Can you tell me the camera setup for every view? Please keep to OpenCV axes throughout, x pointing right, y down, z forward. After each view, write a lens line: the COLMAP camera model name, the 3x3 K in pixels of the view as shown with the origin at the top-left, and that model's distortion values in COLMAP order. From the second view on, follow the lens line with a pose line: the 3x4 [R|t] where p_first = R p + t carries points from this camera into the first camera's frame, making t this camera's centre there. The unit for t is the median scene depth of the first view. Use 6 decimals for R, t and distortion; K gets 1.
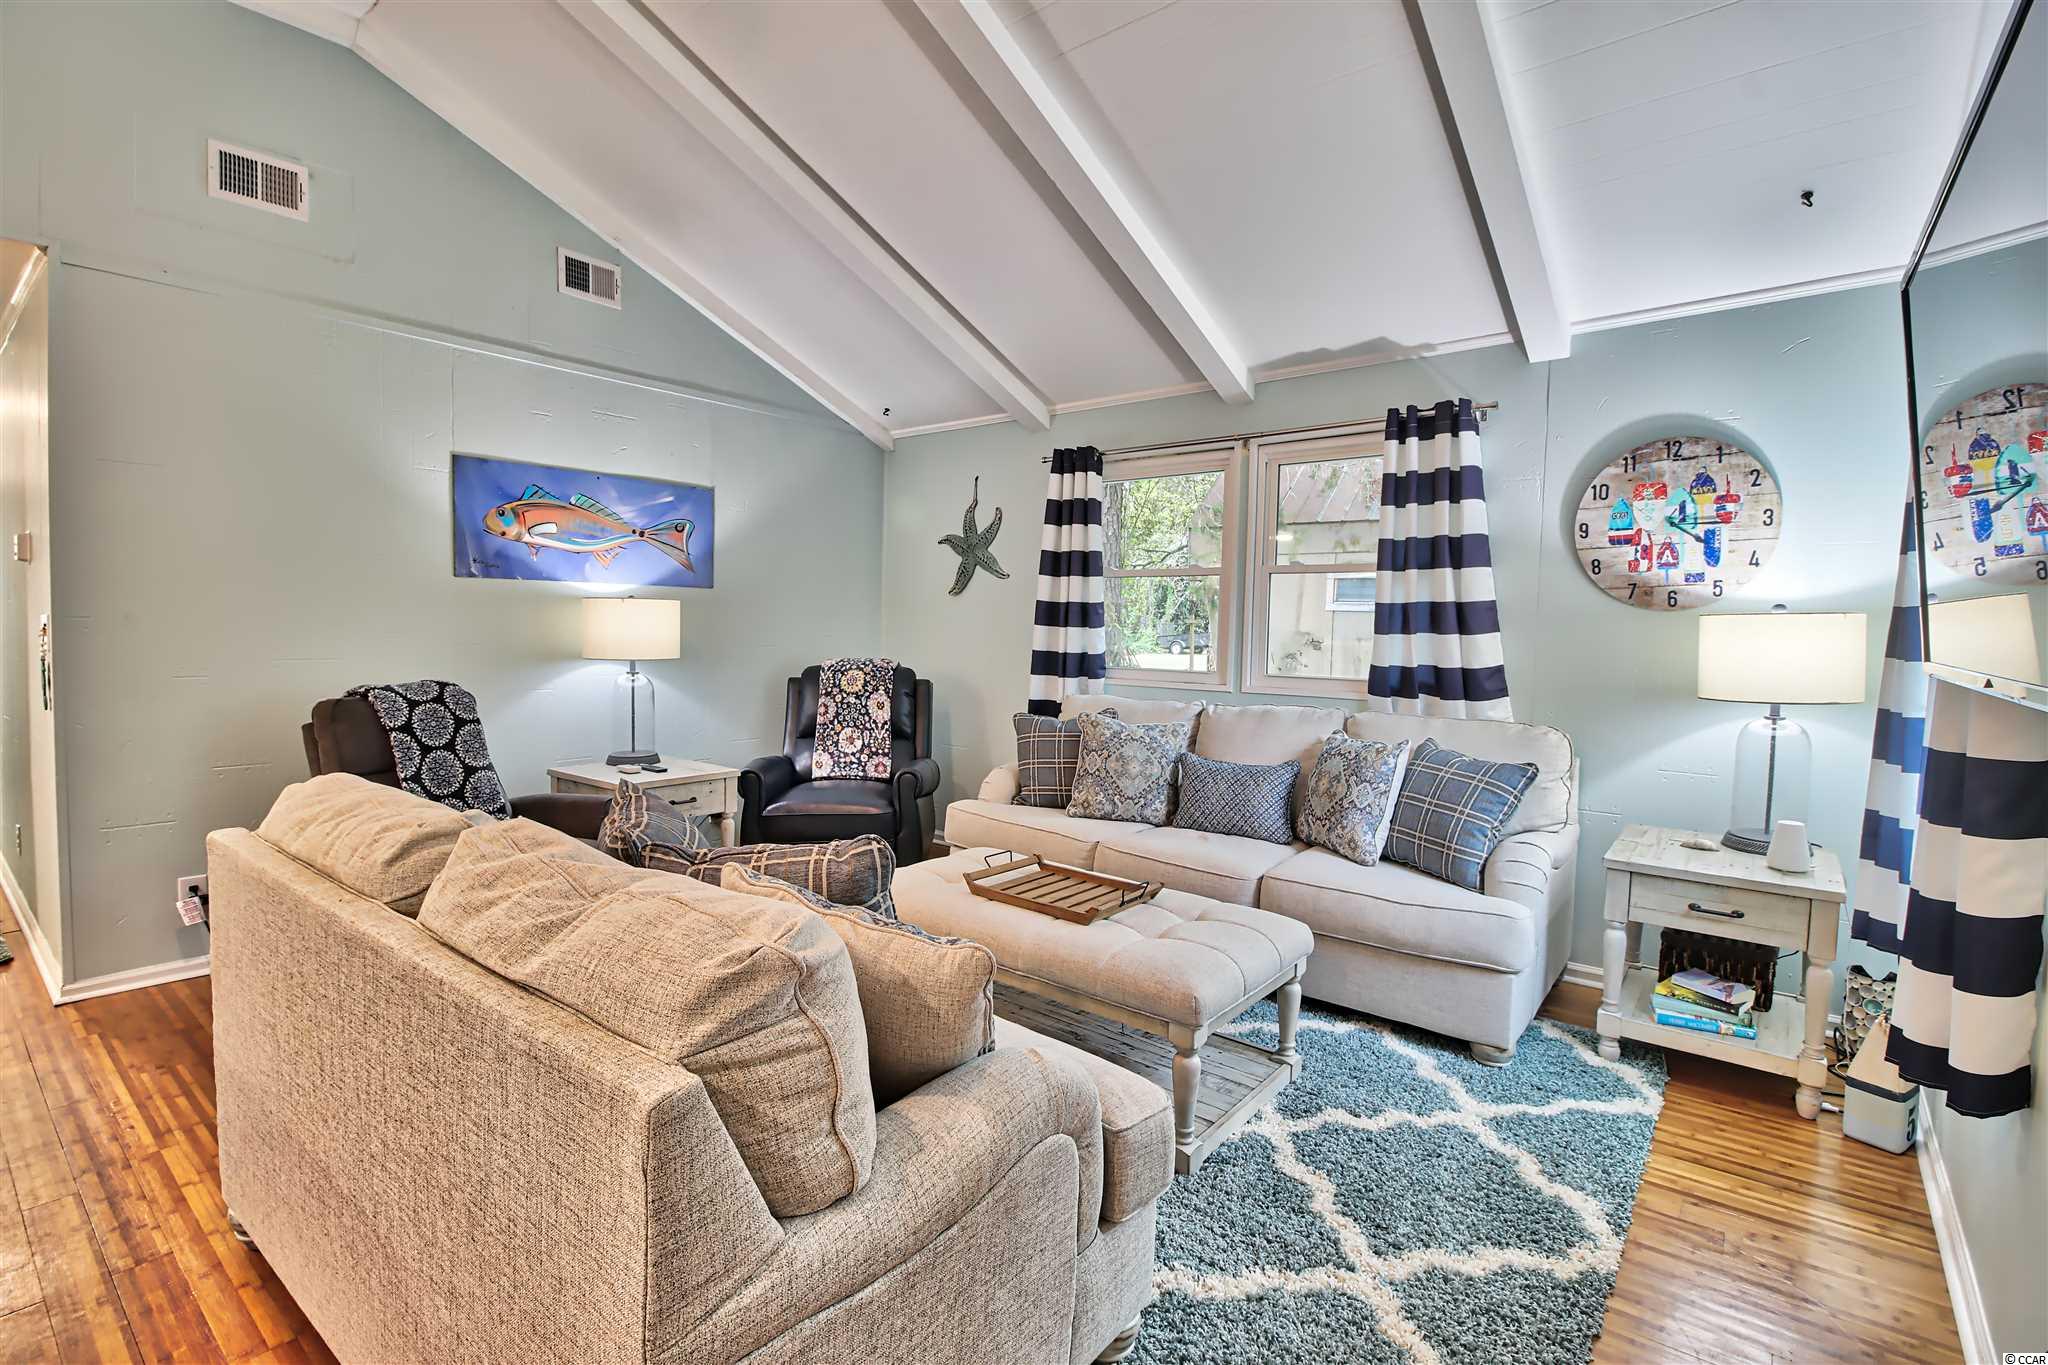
lens RADIAL K [[947.9, 0, 1015.5], [0, 947.9, 676.1], [0, 0, 1]] dist [0.001382, -0.014328]
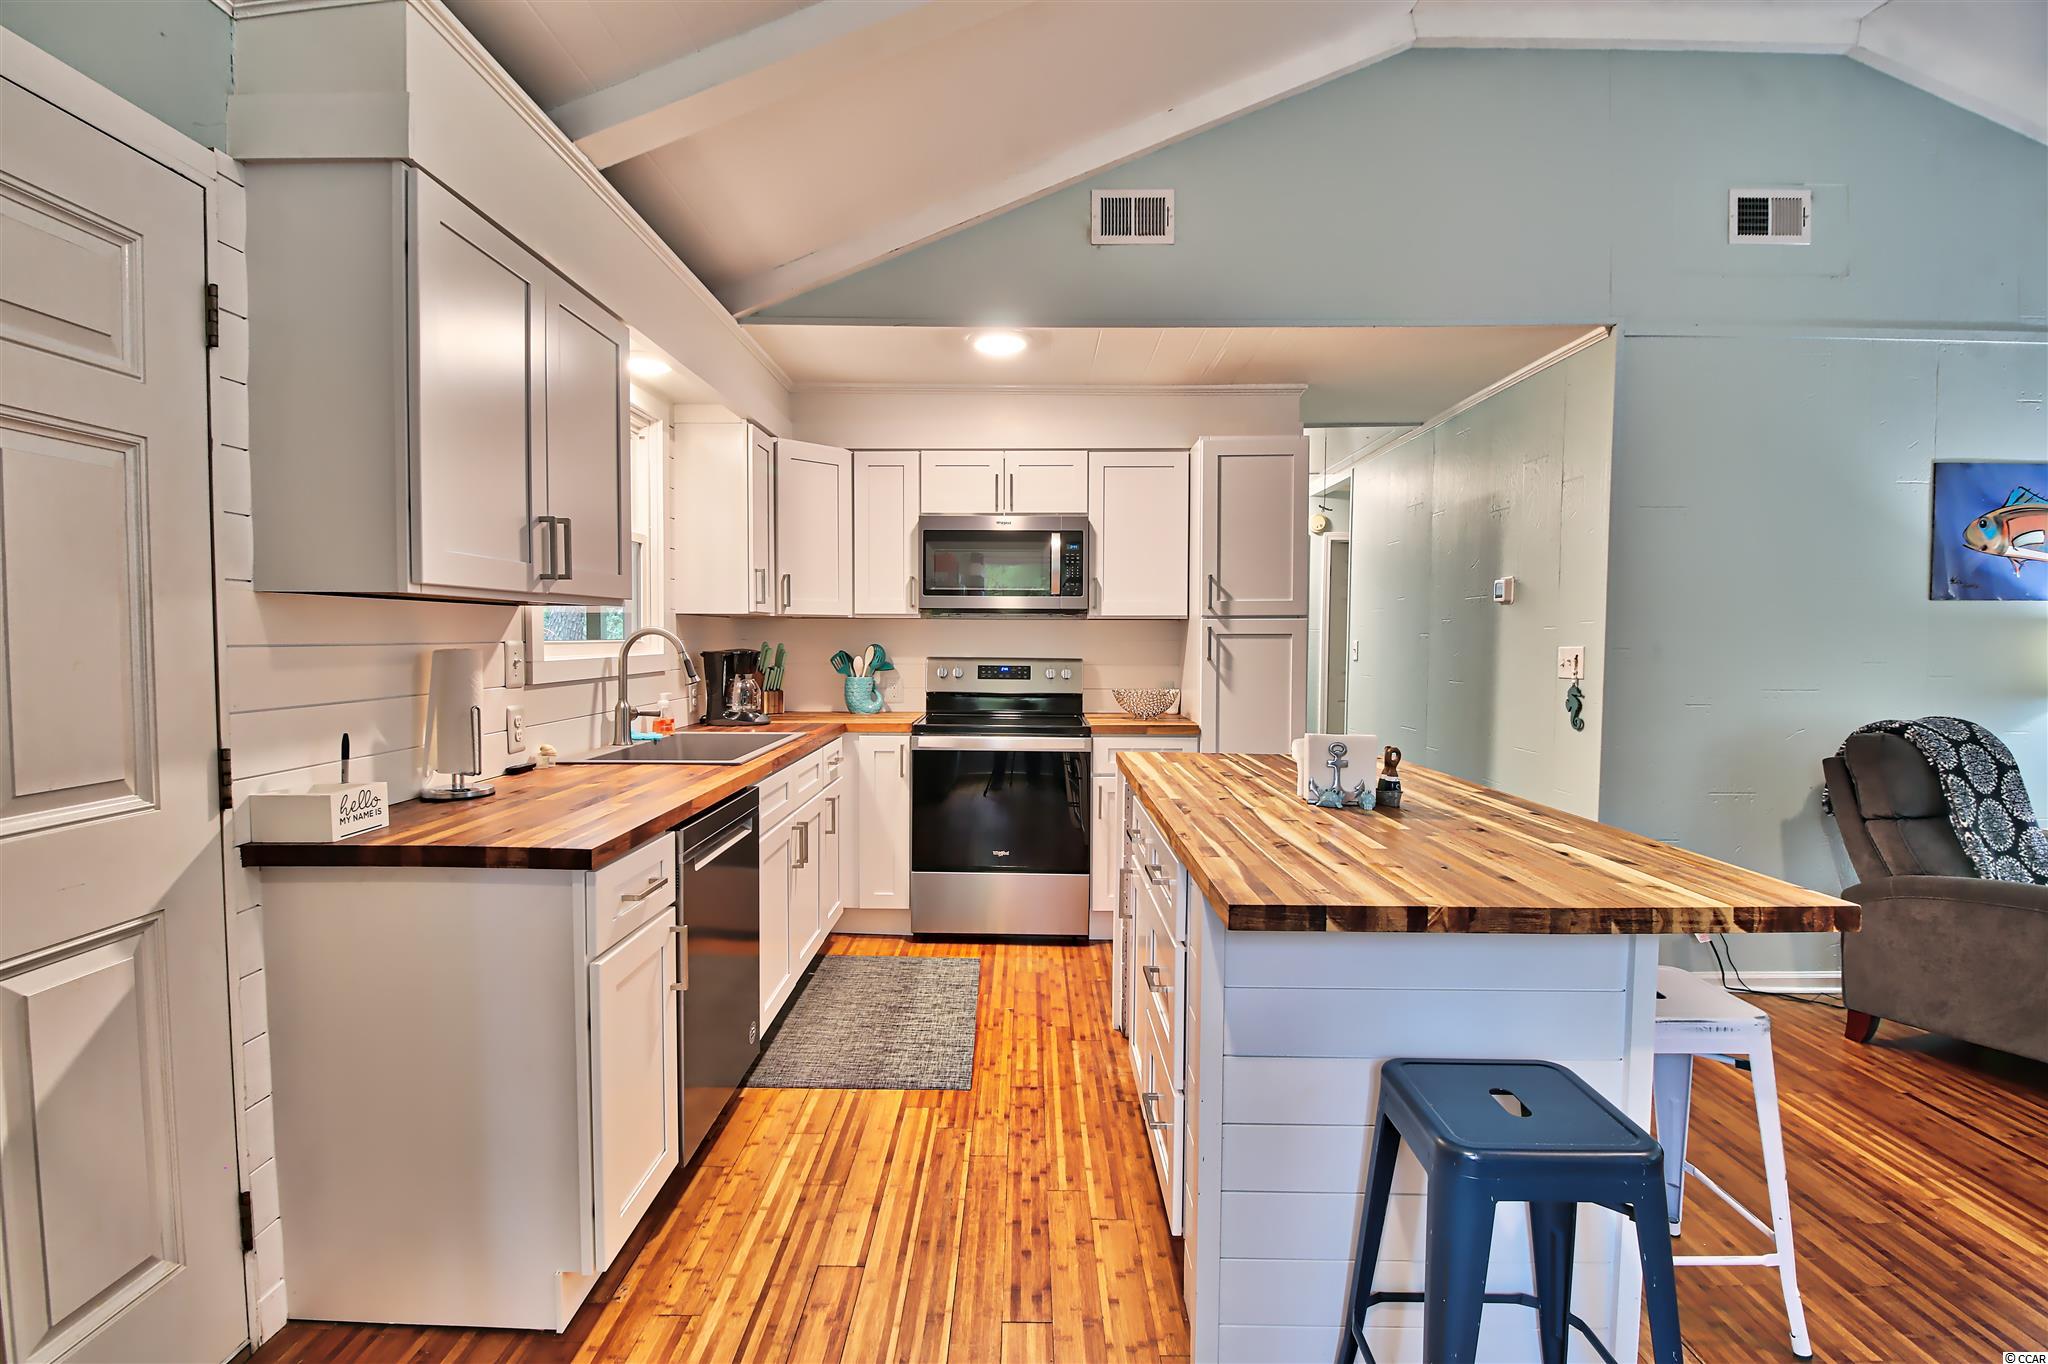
lens RADIAL K [[947.9, 0, 1015.5], [0, 947.9, 675.6], [0, 0, 1]] dist [0.001382, -0.014328]
pose [[0.620013, 0.014110, -0.784465, -0.433678], [-0.035527, 0.999318, -0.010105, 0.004793], [0.783787, 0.034134, 0.620091, -0.211191]]
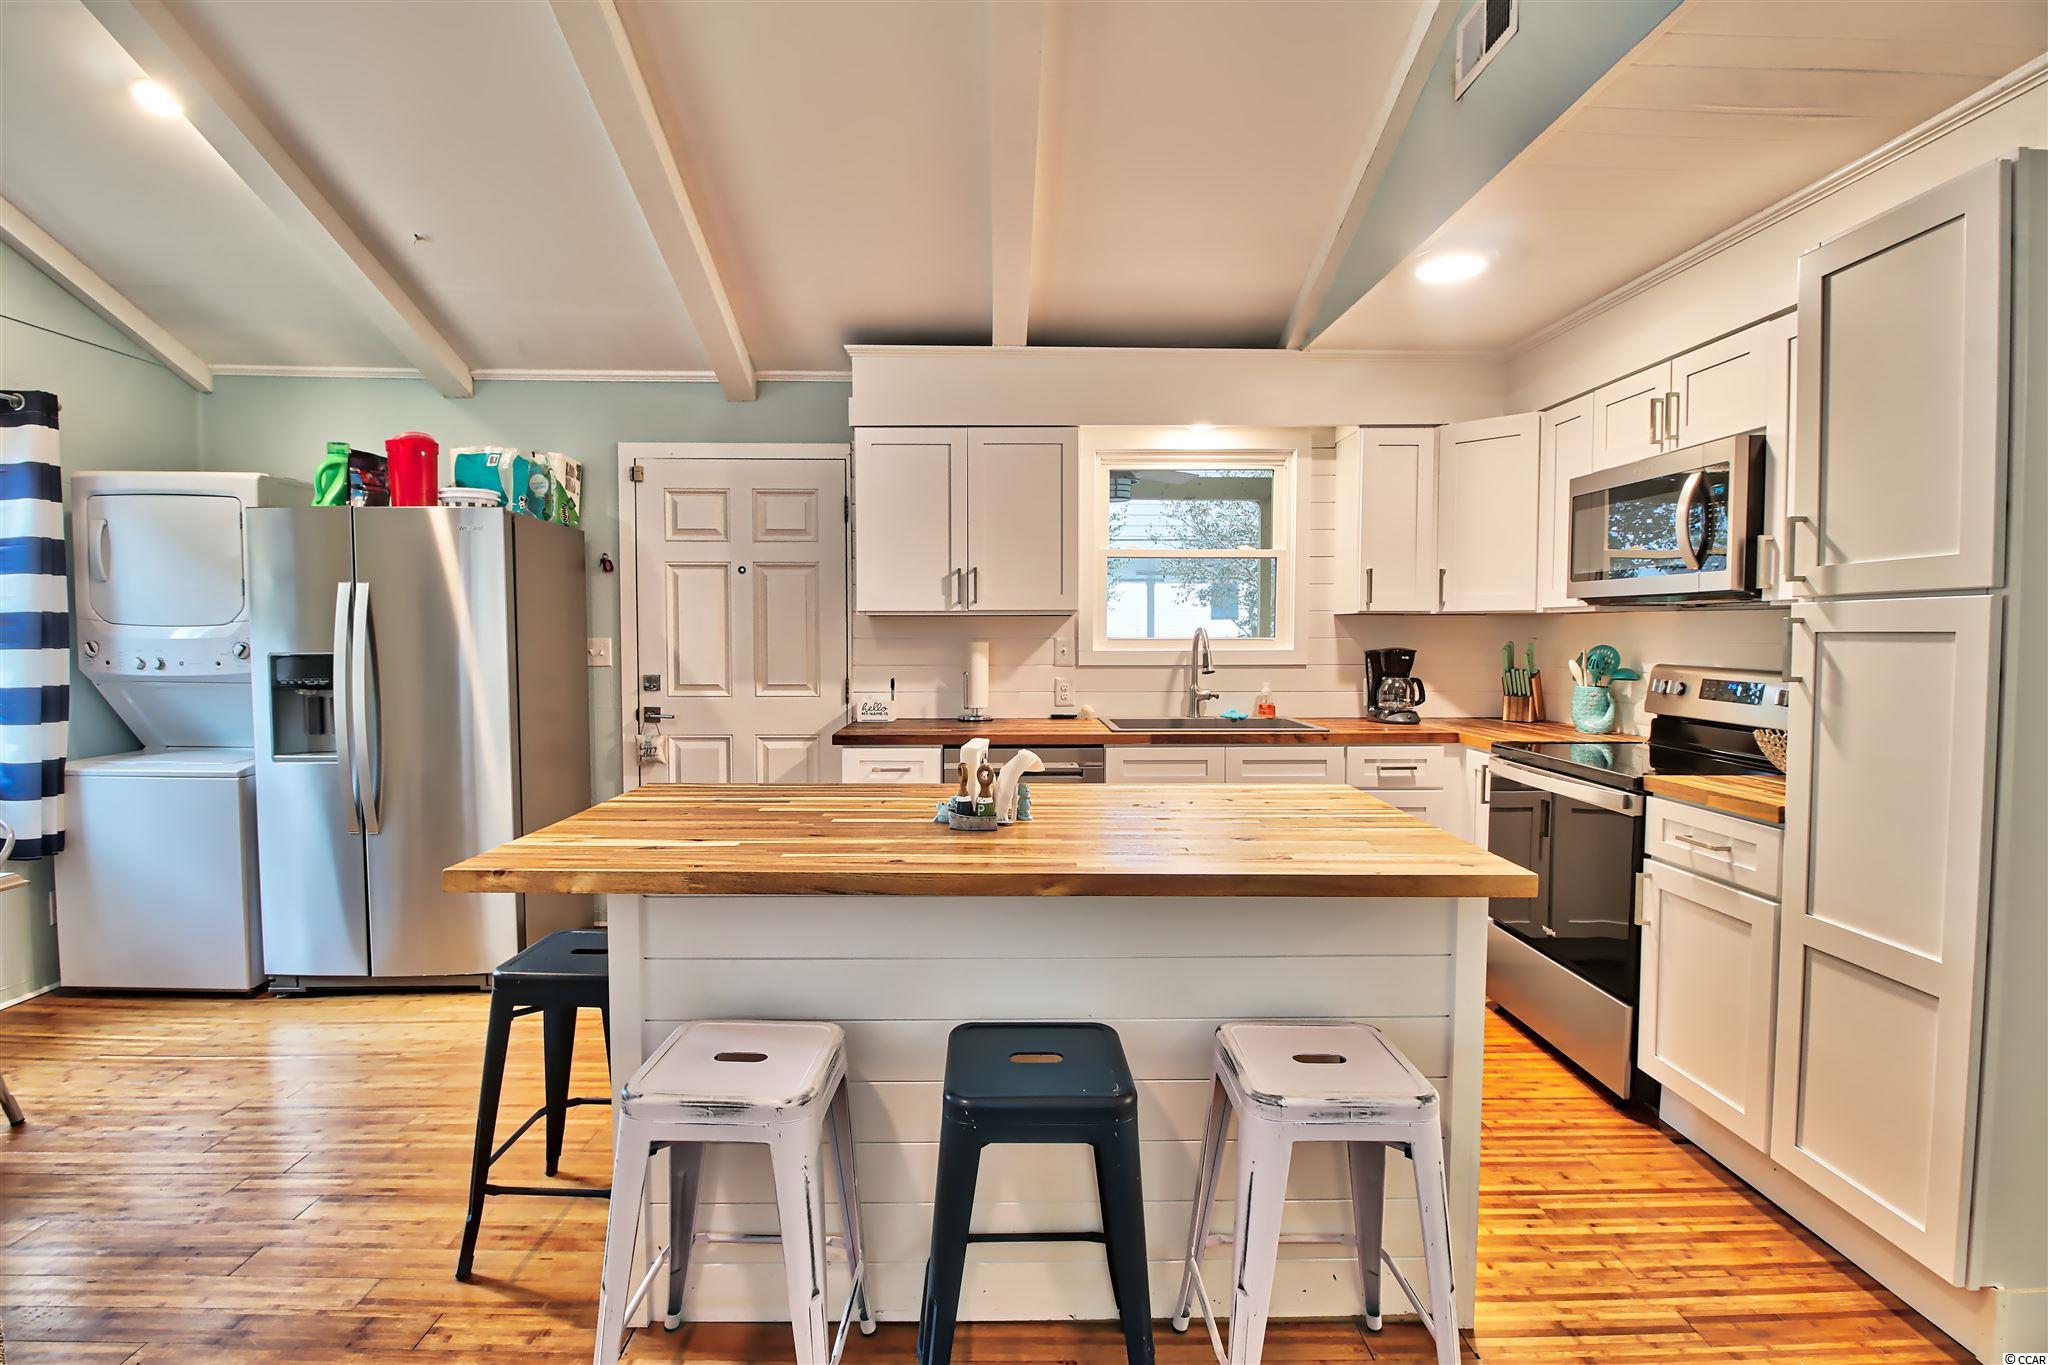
lens RADIAL K [[947.9, 0, 1015.5], [0, 947.9, 676.1], [0, 0, 1]] dist [0.001382, -0.014328]
pose [[-0.767451, 0.010174, -0.641027, -0.440560], [-0.052736, 0.995484, 0.078936, -0.051294], [0.638935, 0.094384, -0.763448, 0.700198]]
